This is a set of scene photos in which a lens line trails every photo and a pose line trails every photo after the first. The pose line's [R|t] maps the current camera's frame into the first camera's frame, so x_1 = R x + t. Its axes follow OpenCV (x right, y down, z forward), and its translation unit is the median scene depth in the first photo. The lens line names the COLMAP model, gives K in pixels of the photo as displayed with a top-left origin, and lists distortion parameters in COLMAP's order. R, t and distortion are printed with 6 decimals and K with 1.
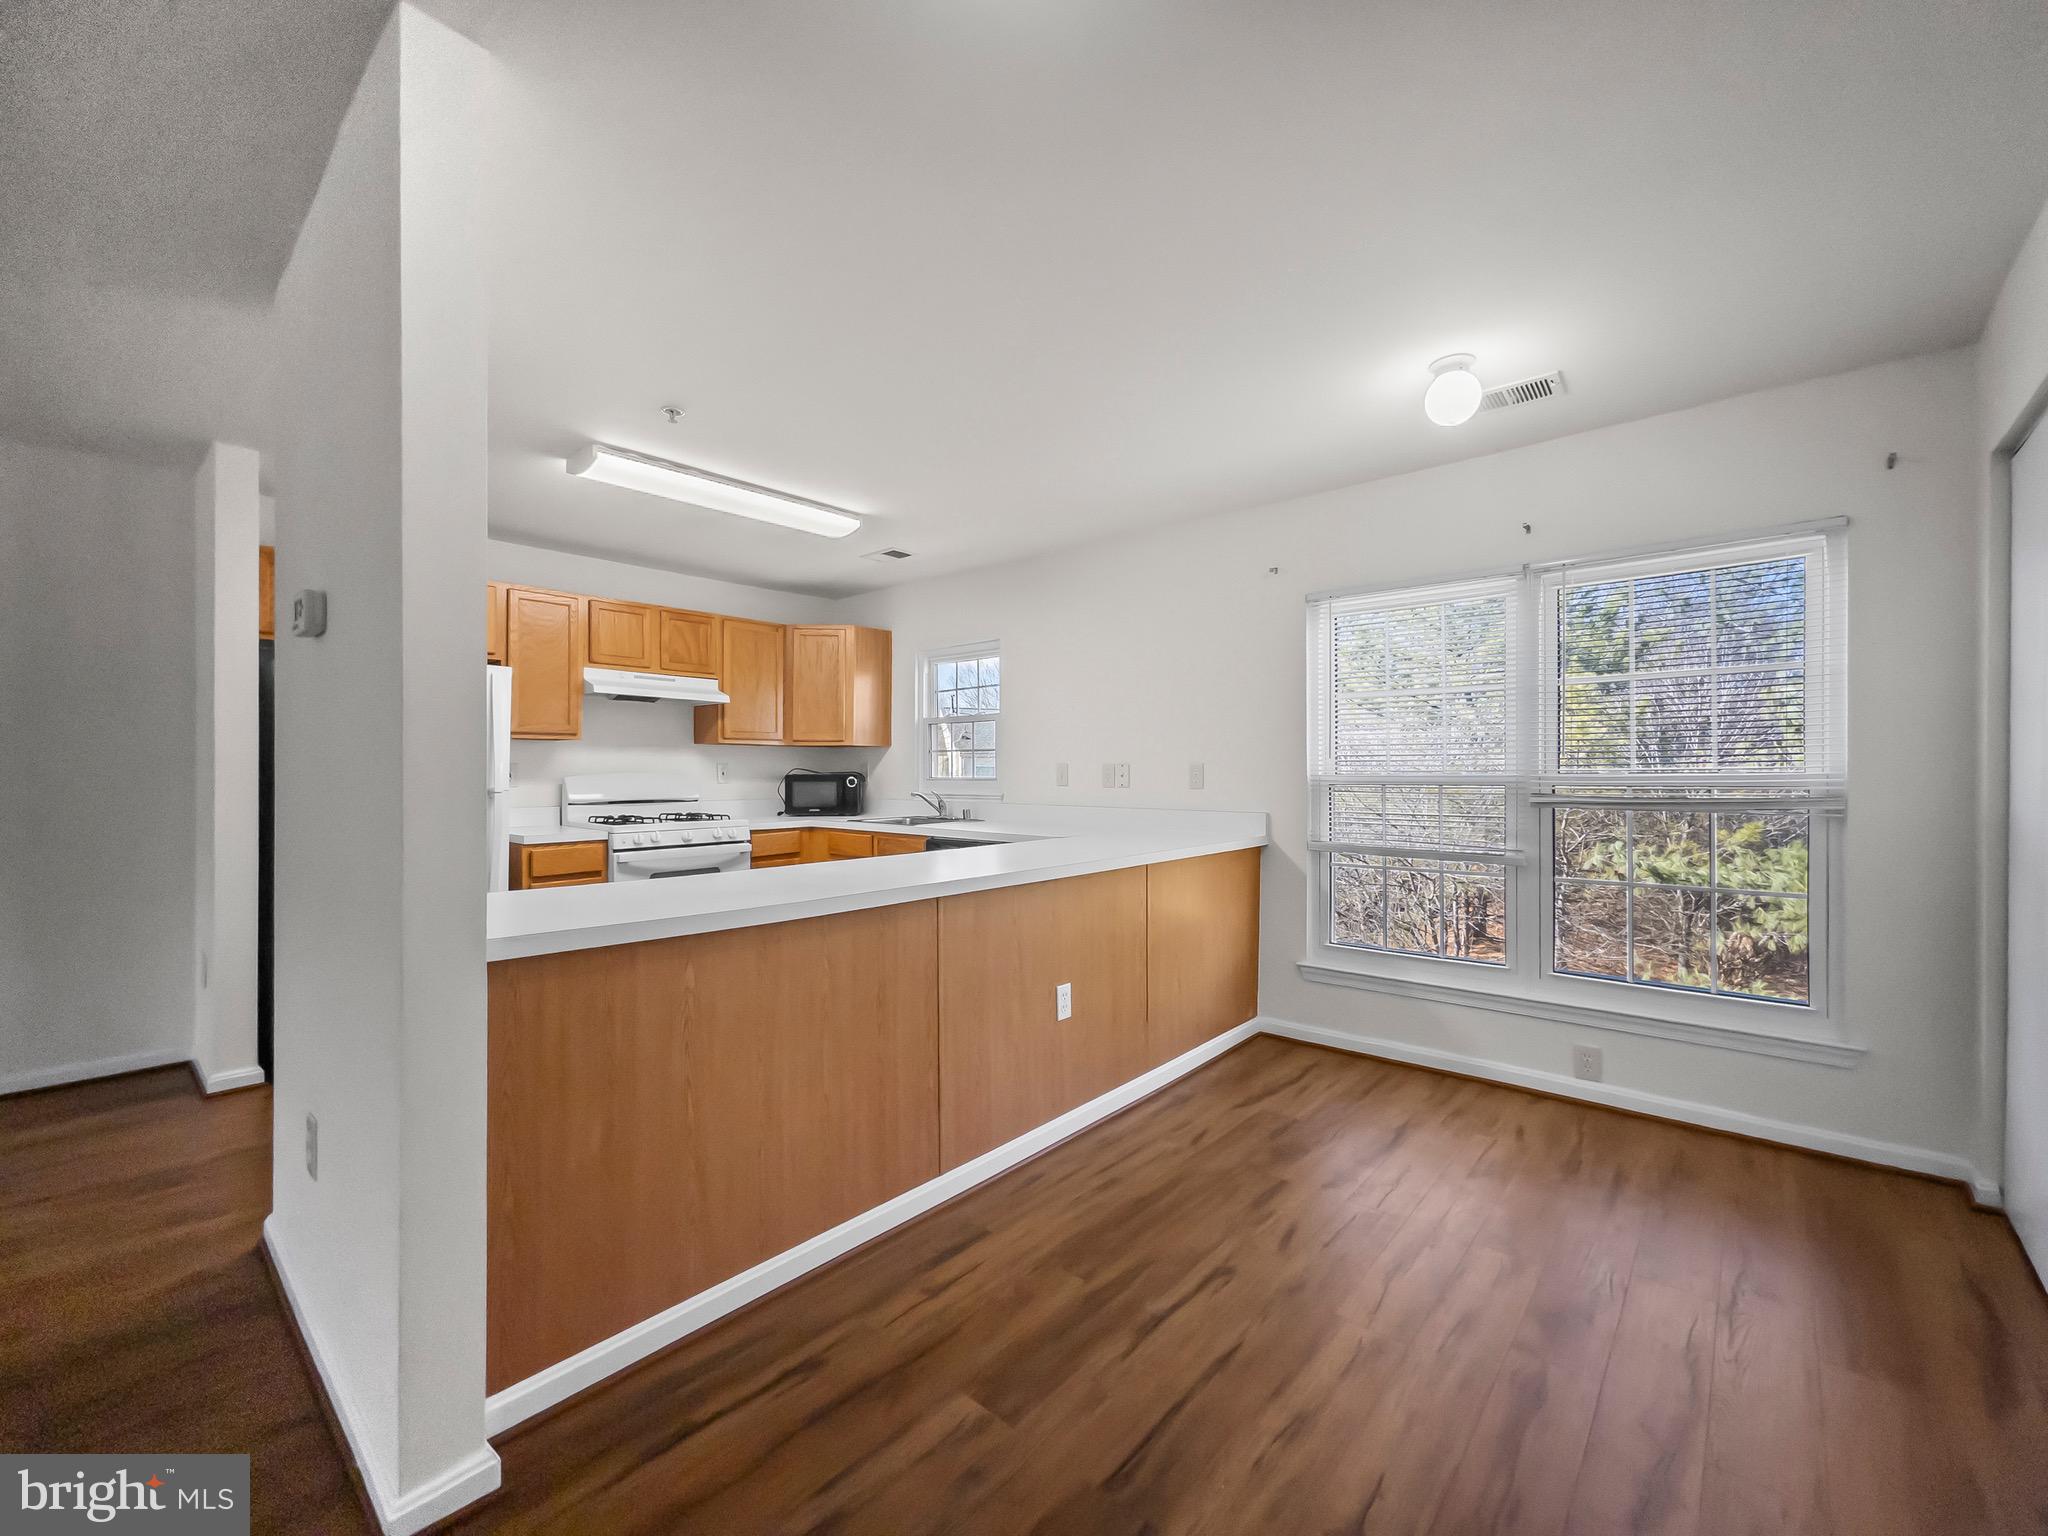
lens RADIAL K [[836.7, 0, 1011.2], [0, 836.7, 775.3], [0, 0, 1]] dist [-0.001021, 0.001132]
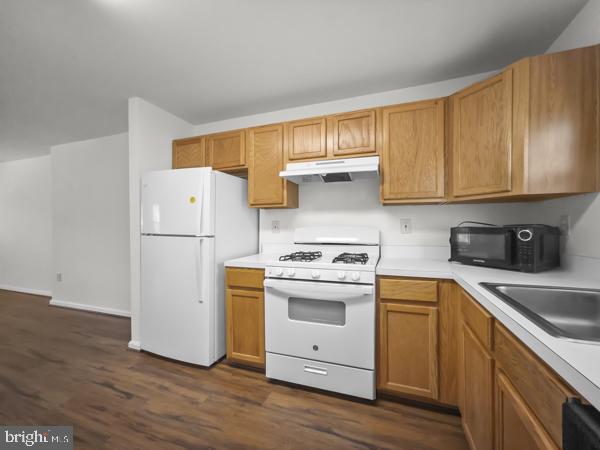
lens RADIAL K [[245.1, 0, 301.9], [0, 245.1, 224.4], [0, 0, 1]] dist [-0.001021, 0.001132]
pose [[0.379622, -0.003146, -0.925136, -0.036658], [-0.001411, 0.999991, -0.003980, -0.002593], [0.925141, 0.002817, 0.379614, 0.742107]]
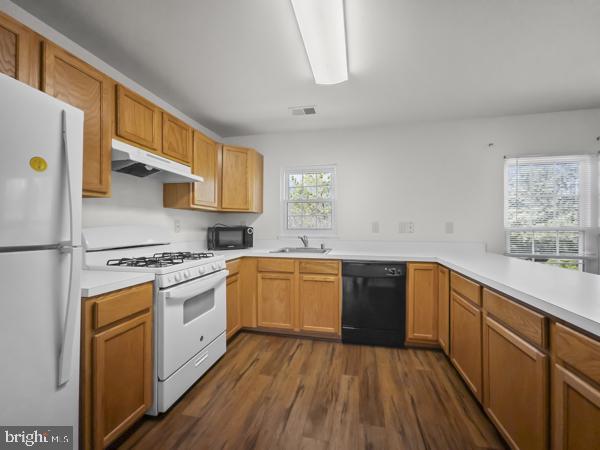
lens RADIAL K [[245.1, 0, 298.7], [0, 245.1, 228.4], [0, 0, 1]] dist [-0.001021, 0.001132]
pose [[0.878785, -0.000422, 0.477218, -0.393956], [-0.000545, 0.999998, 0.001888, 0.001339], [-0.477218, -0.001919, 0.878783, 0.494352]]
